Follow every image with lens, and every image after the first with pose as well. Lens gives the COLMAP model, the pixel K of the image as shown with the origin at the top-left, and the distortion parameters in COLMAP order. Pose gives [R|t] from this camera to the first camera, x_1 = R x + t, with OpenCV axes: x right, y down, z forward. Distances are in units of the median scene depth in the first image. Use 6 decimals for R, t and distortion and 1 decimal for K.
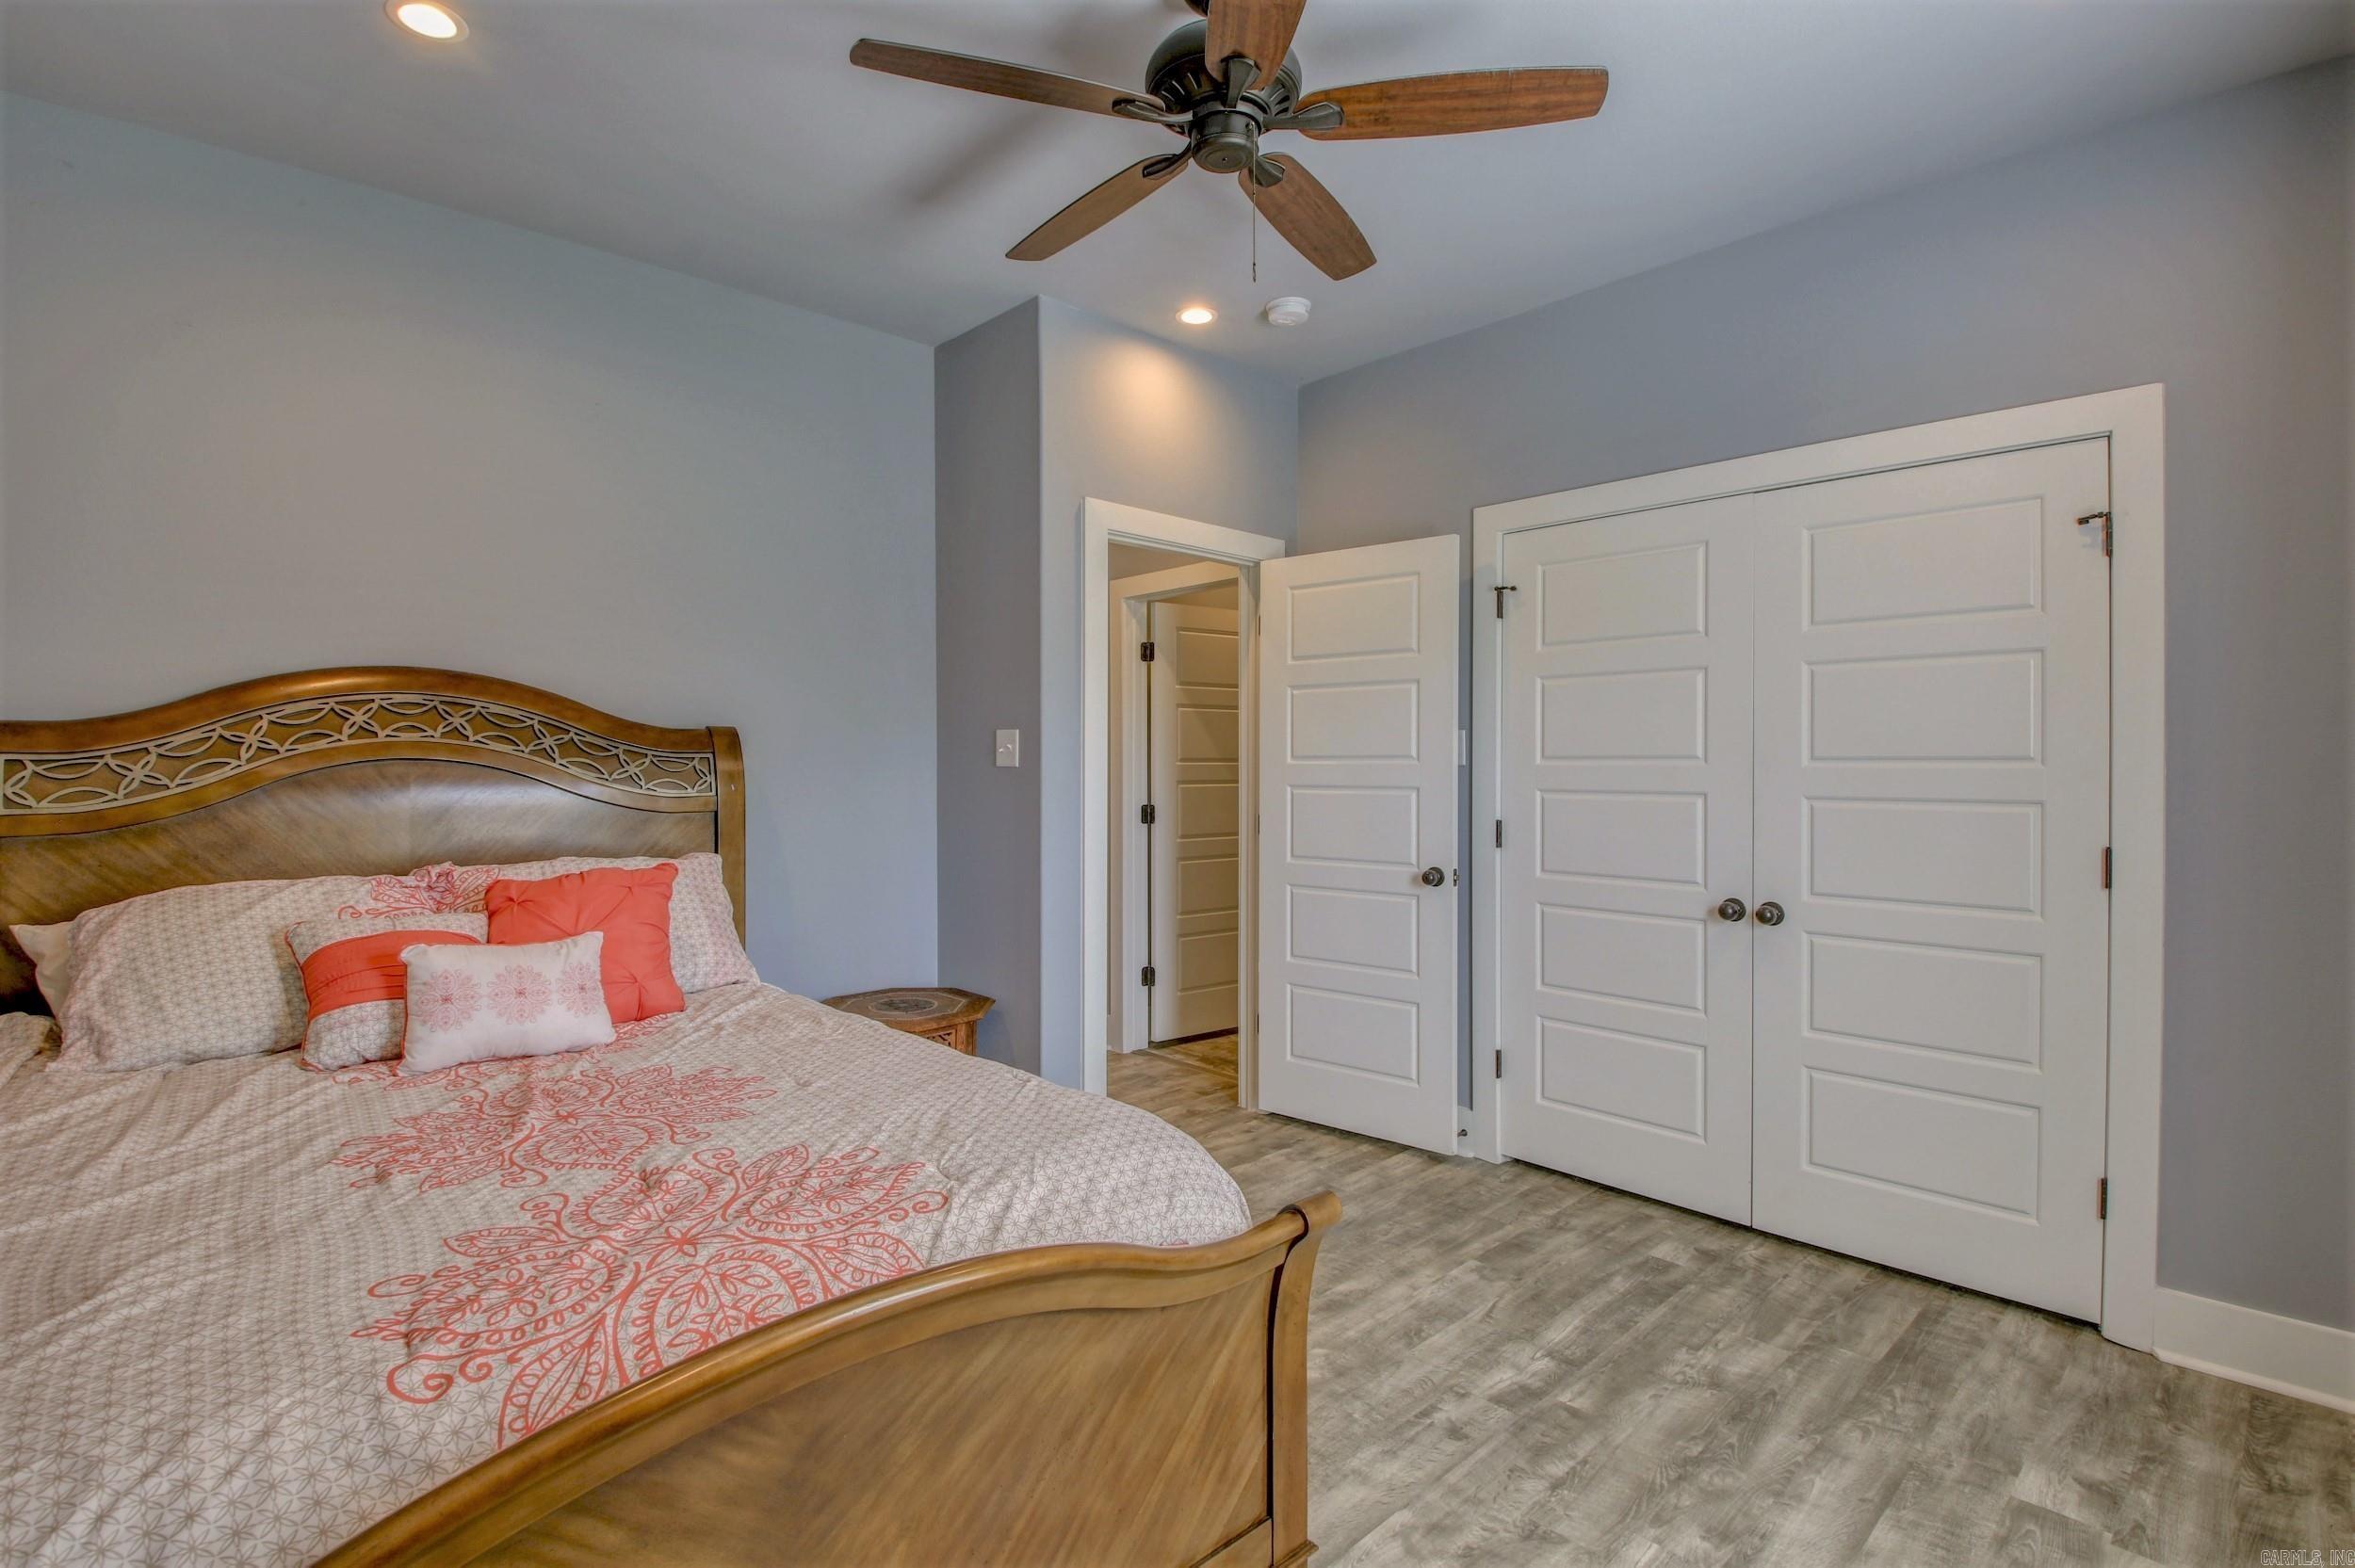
lens RADIAL K [[1108.3, 0, 1180.9], [0, 1108.3, 769.4], [0, 0, 1]] dist [0.019449, -0.029808]
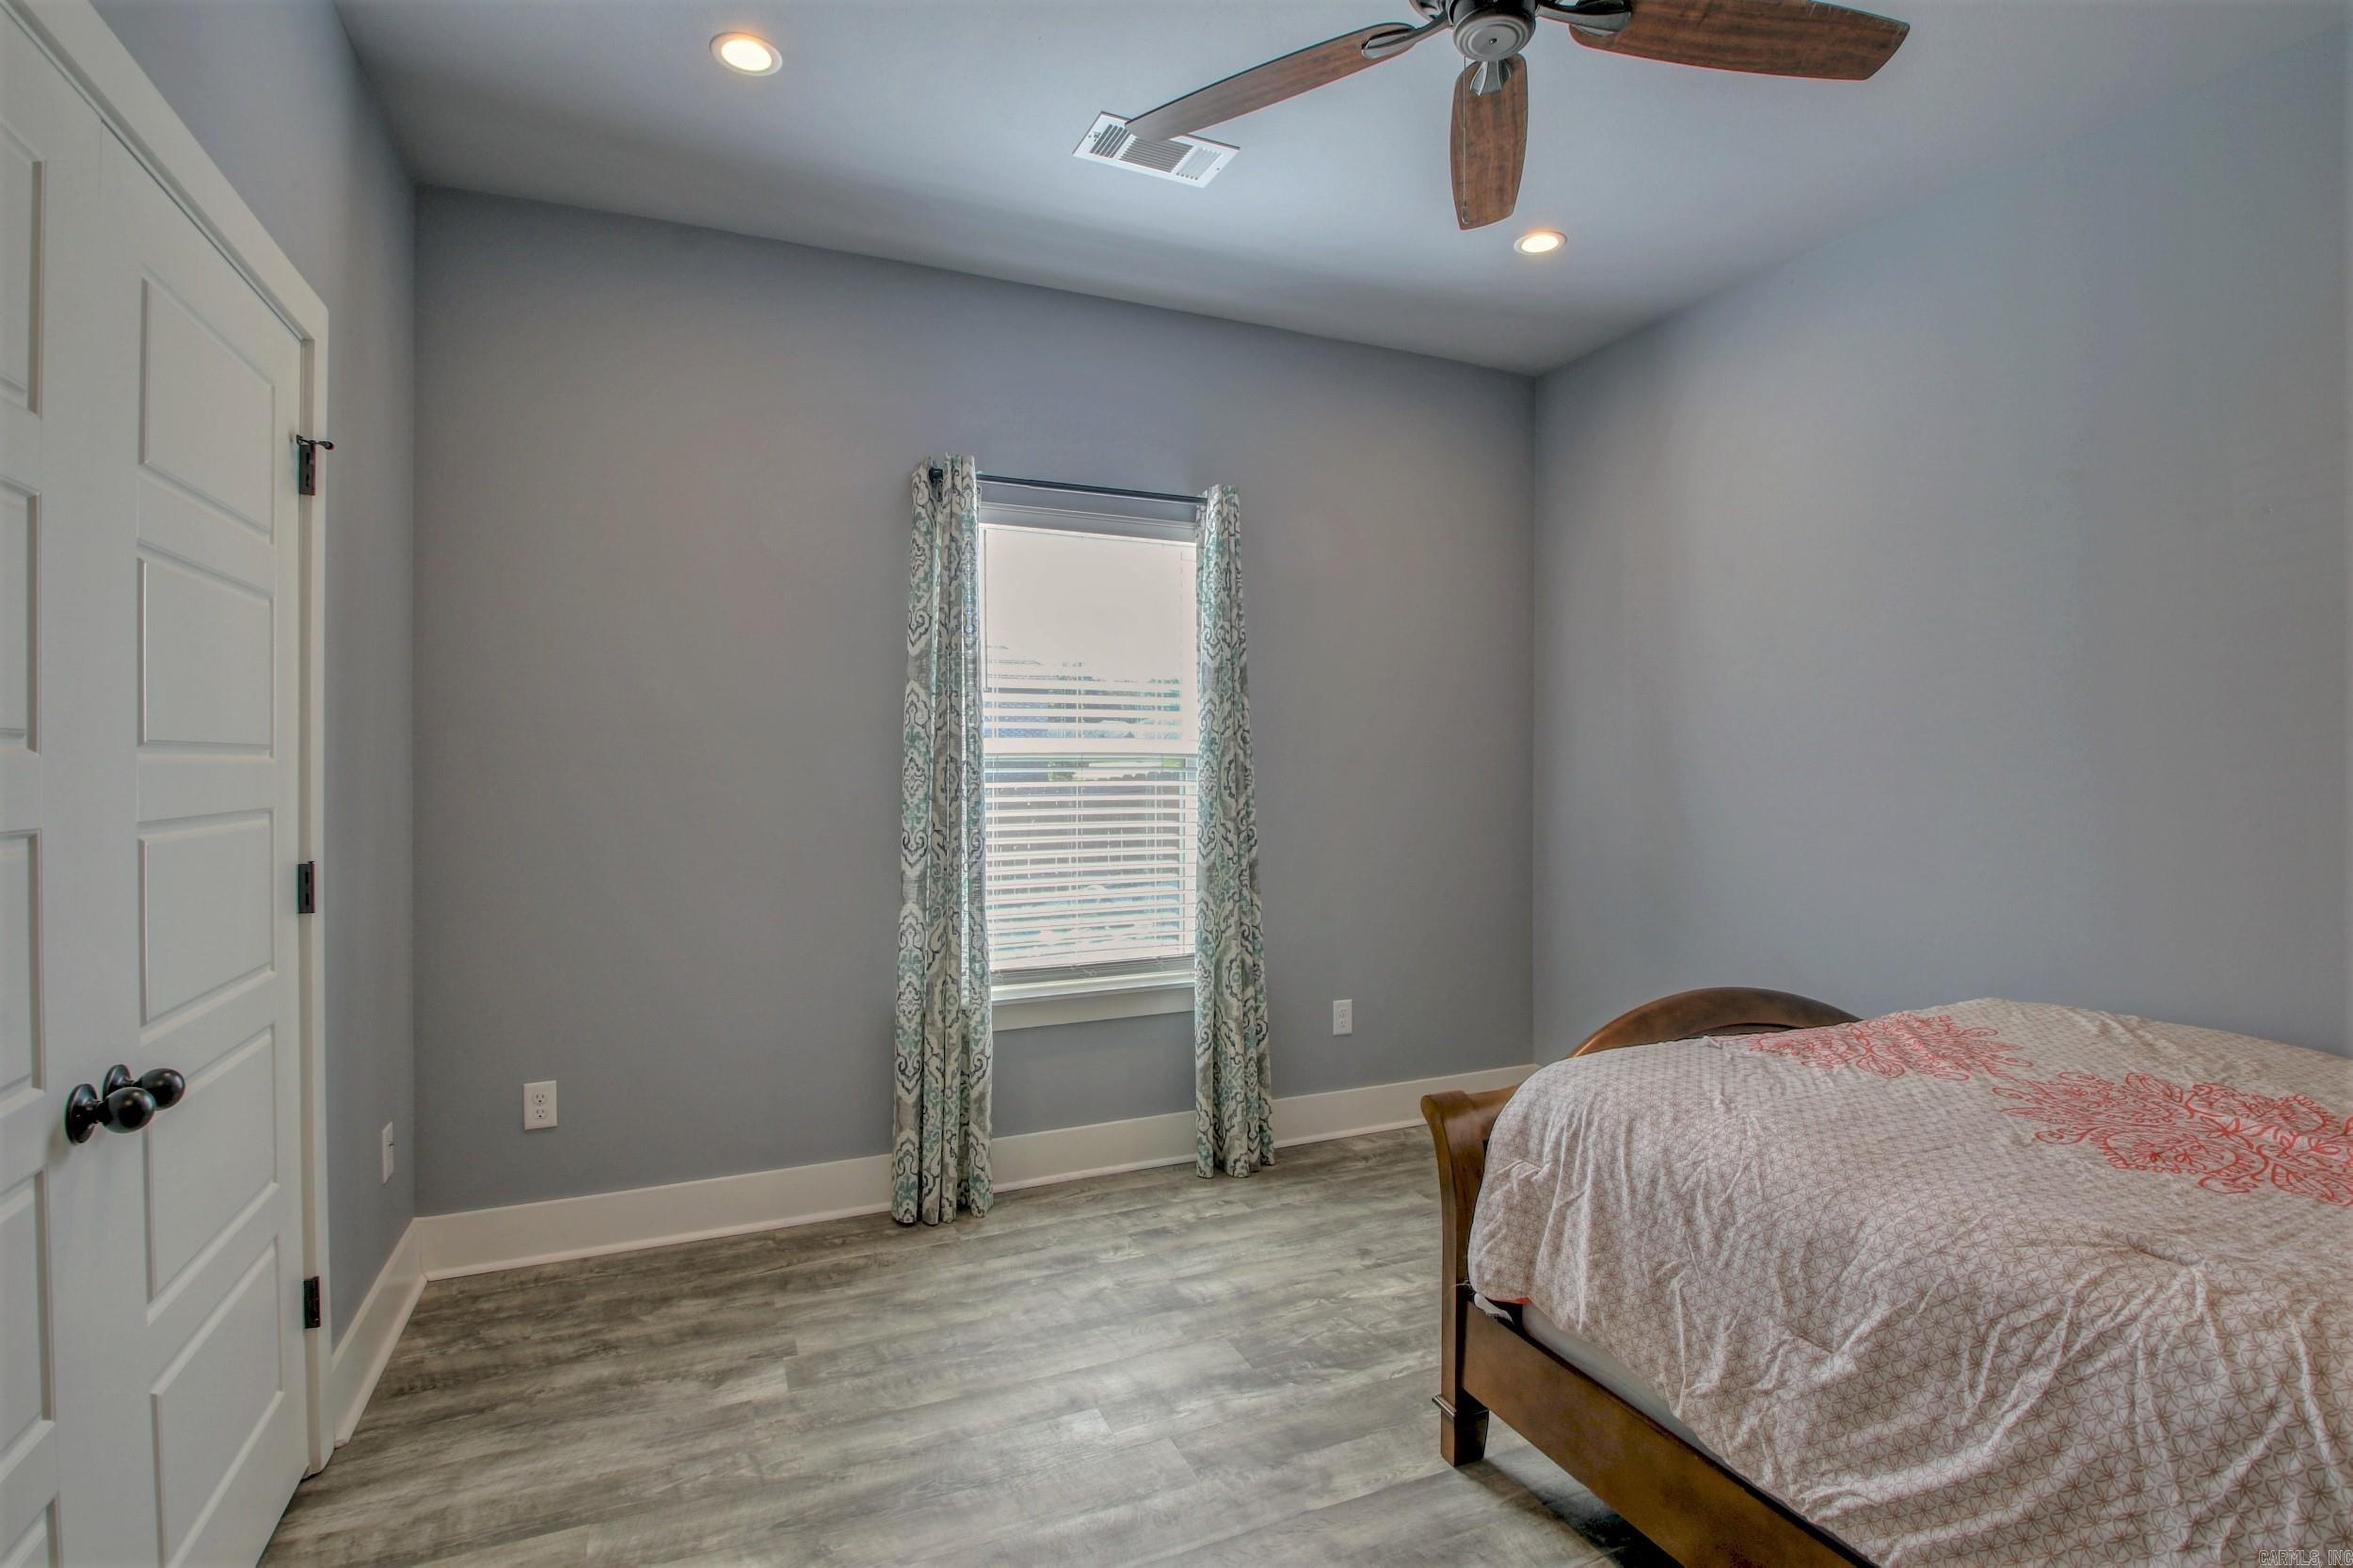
lens RADIAL K [[1107.5, 0, 1179.9], [0, 1107.5, 769.4], [0, 0, 1]] dist [0.019449, -0.029808]
pose [[-0.942139, -0.006078, 0.335167, -0.016916], [-0.001942, 0.999918, 0.012673, -0.006462], [-0.335216, 0.011289, -0.942074, 1.819758]]
